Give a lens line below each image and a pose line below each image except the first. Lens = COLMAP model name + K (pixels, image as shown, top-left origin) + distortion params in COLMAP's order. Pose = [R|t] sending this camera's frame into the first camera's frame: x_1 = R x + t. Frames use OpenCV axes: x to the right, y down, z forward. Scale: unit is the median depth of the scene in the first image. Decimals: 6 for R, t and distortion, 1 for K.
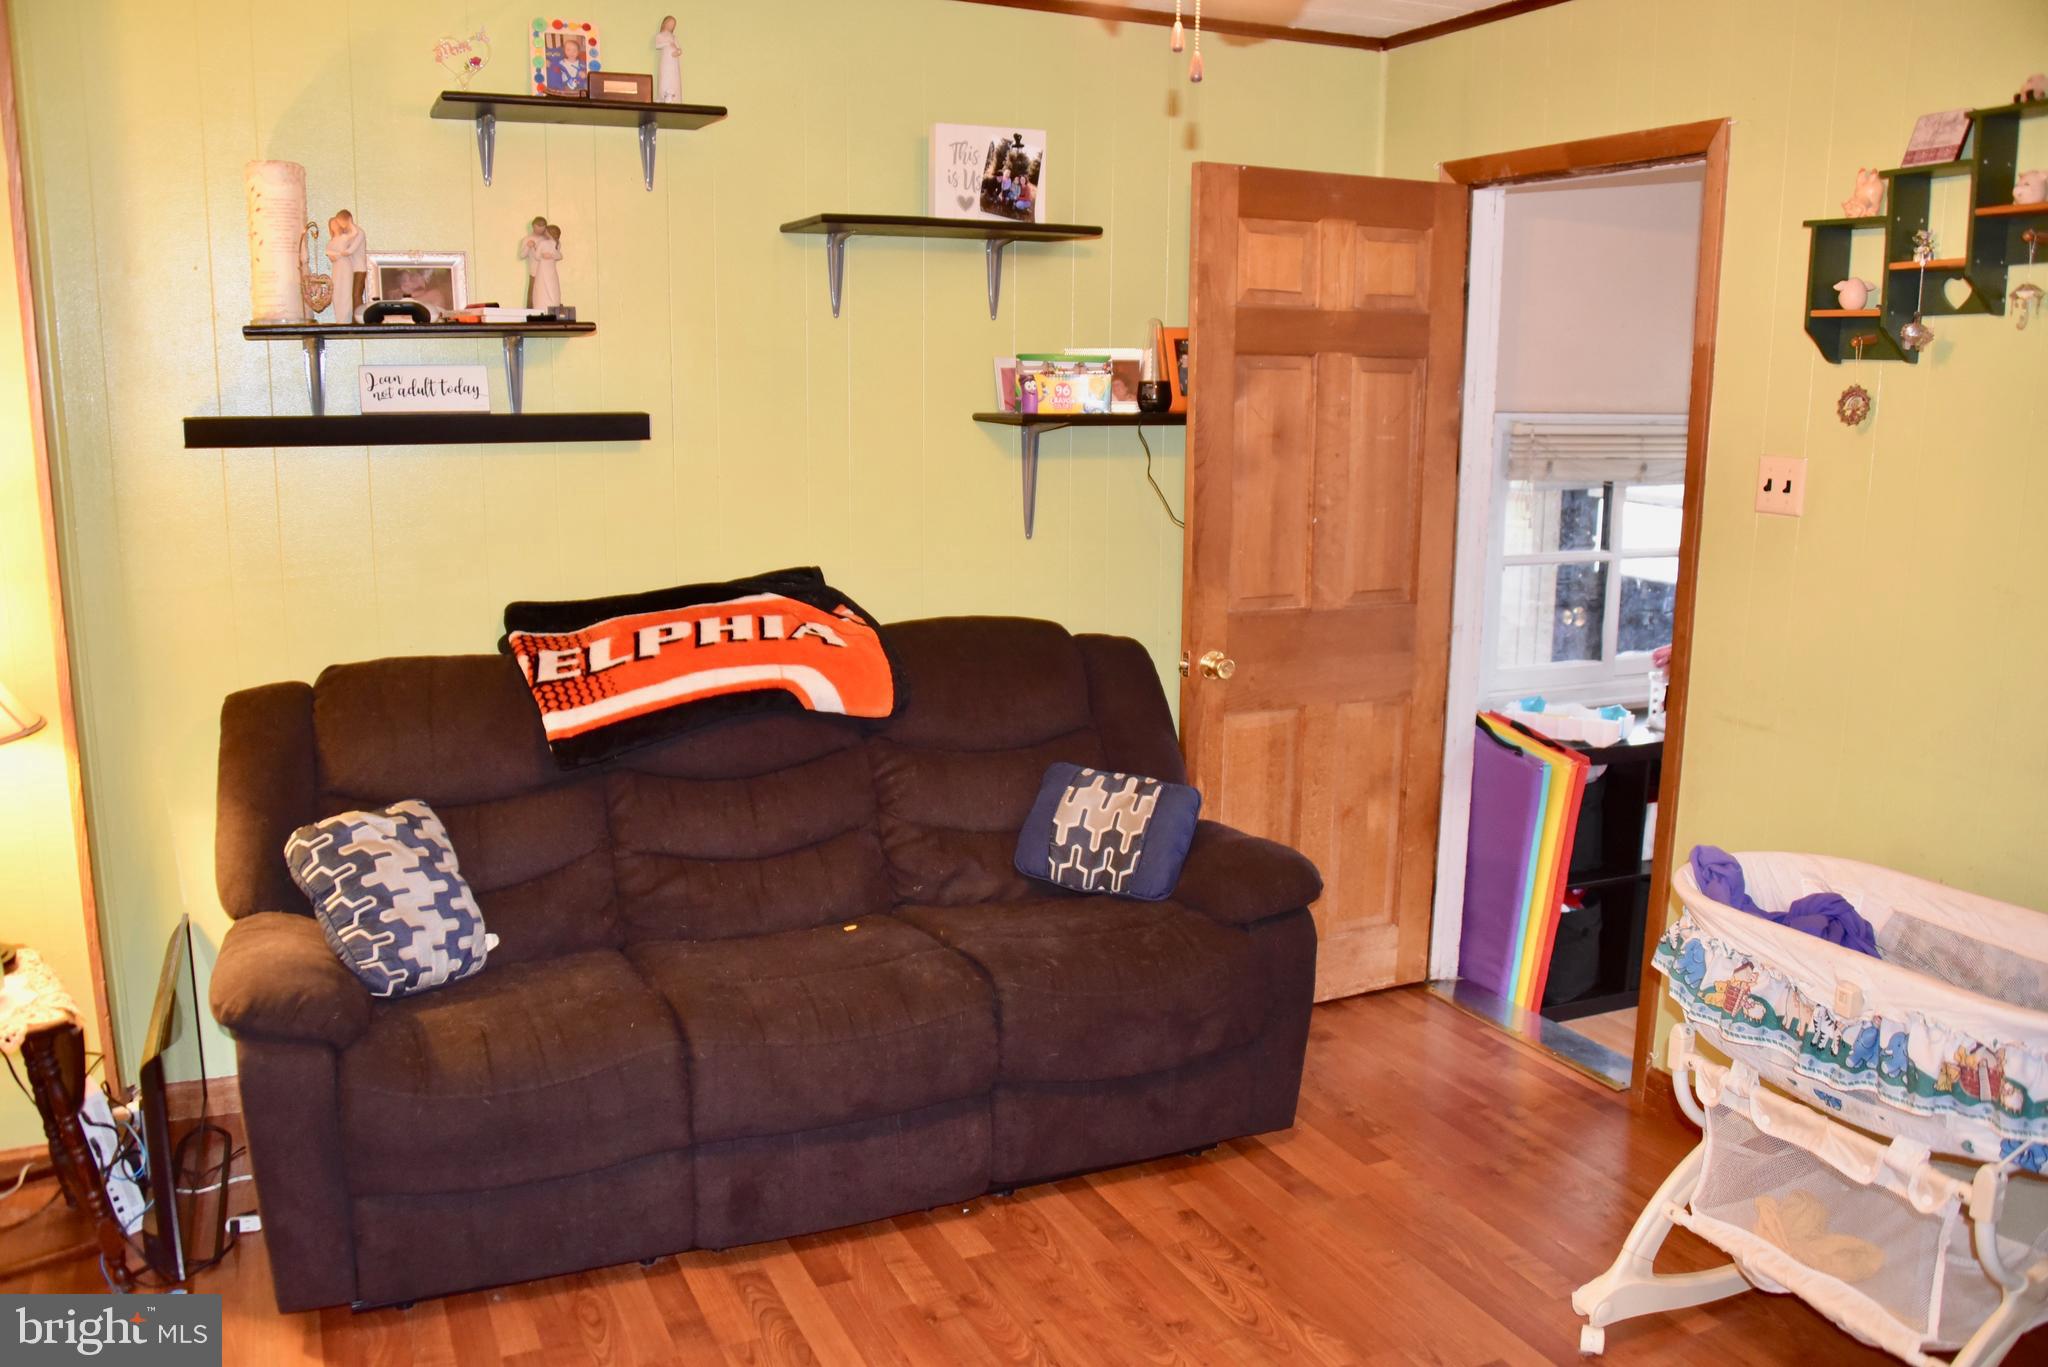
lens RADIAL K [[1648.5, 0, 1017.0], [0, 1648.5, 674.9], [0, 0, 1]] dist [-0.061789, 0.004238]
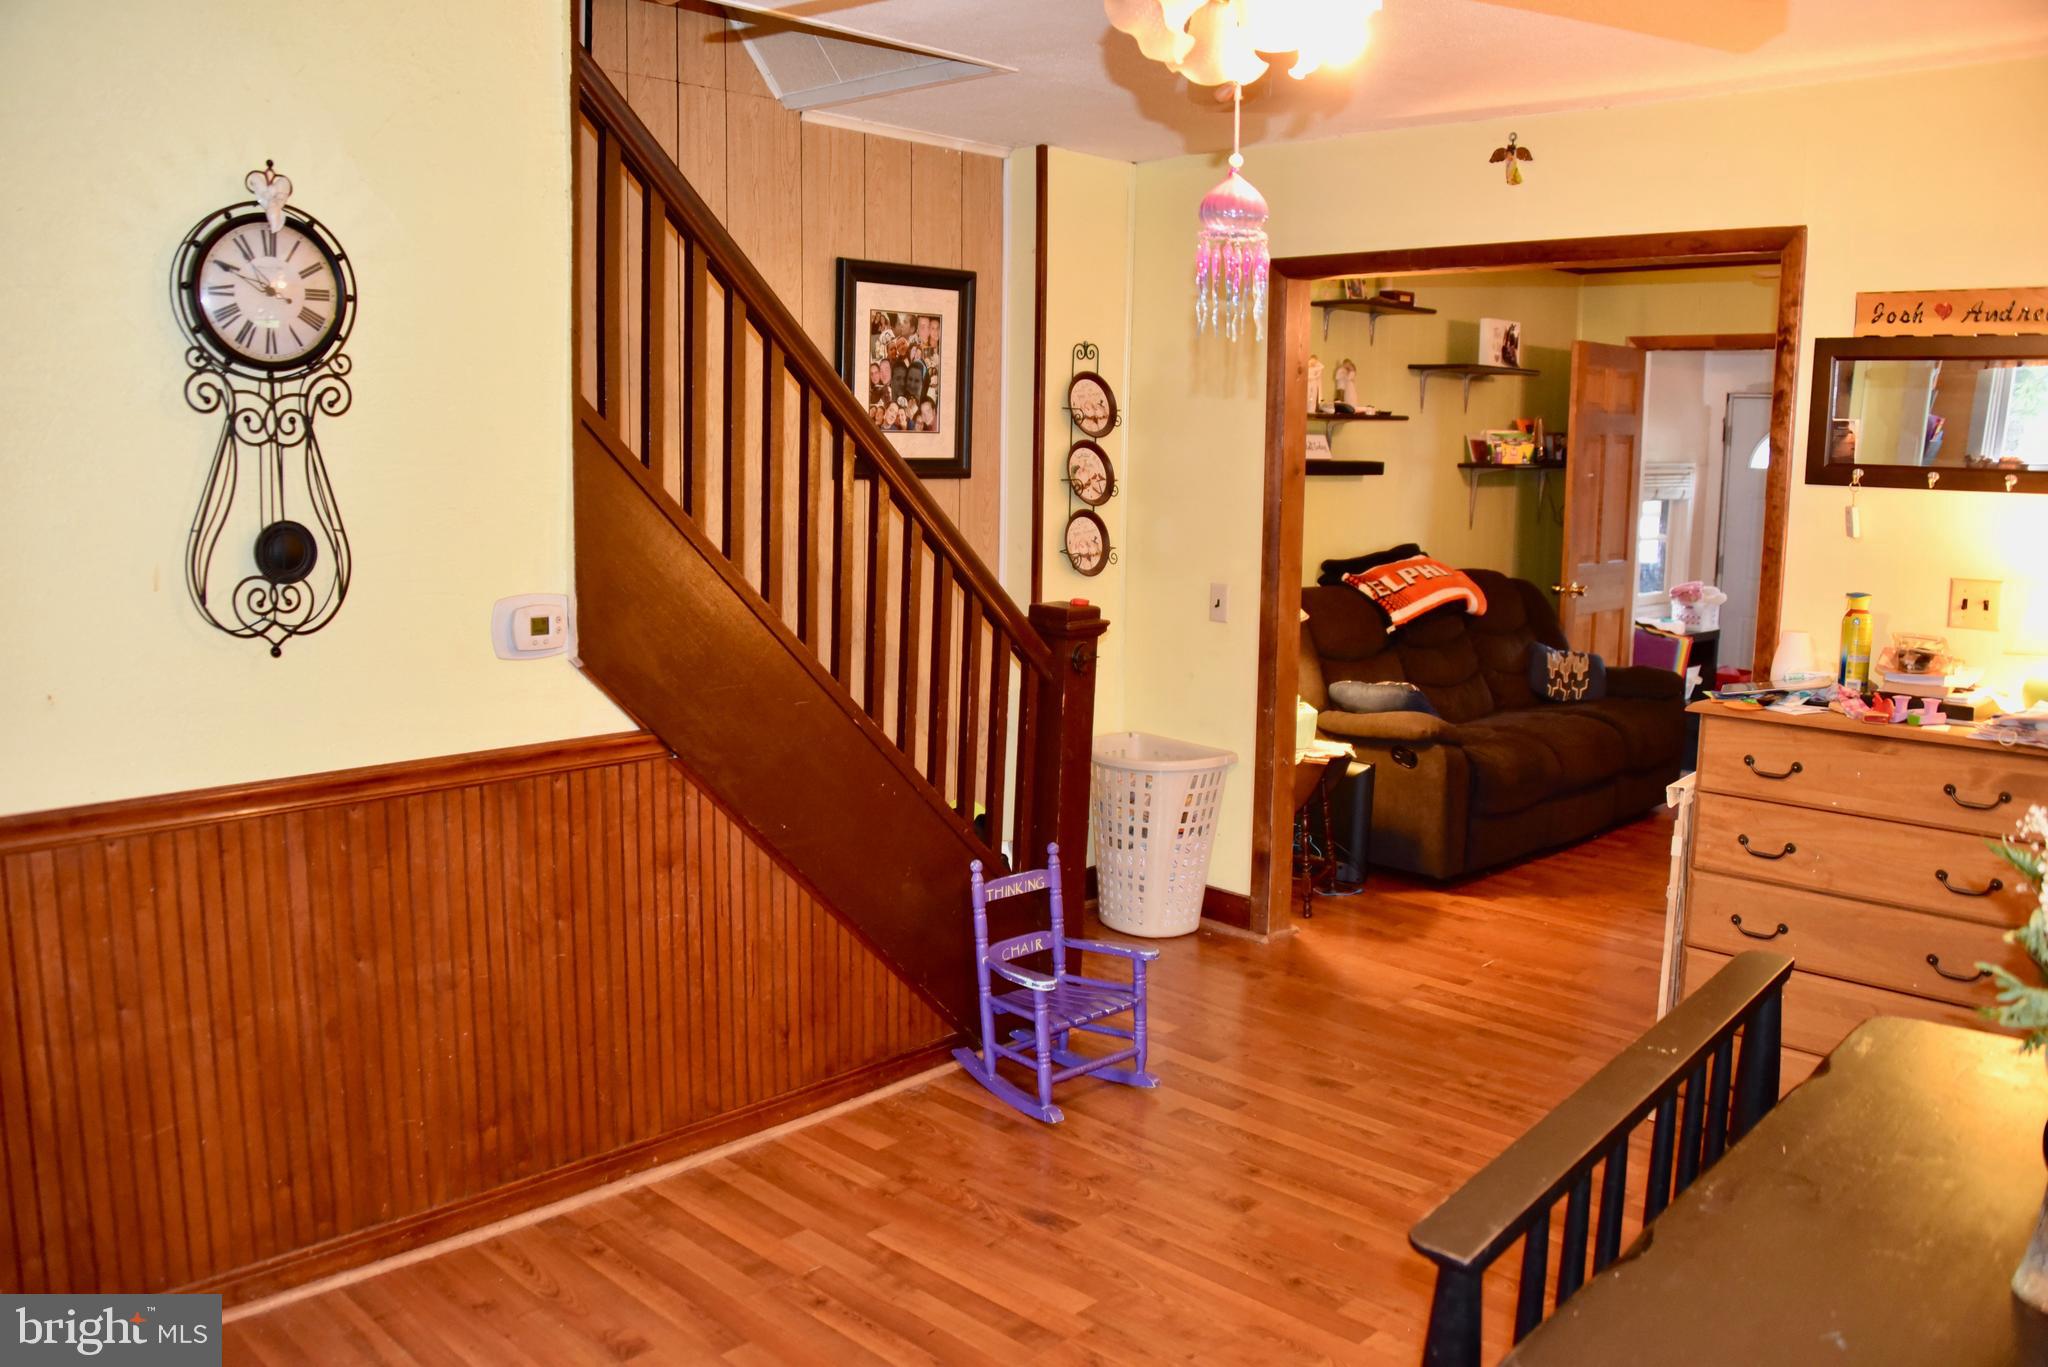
lens RADIAL K [[1648.5, 0, 1028.8], [0, 1648.5, 700.9], [0, 0, 1]] dist [-0.061789, 0.004238]
pose [[0.937299, -0.040674, 0.346144, -1.107072], [0.042532, 0.999093, 0.002228, 0.086347], [-0.345921, 0.012634, 0.938179, -0.576468]]
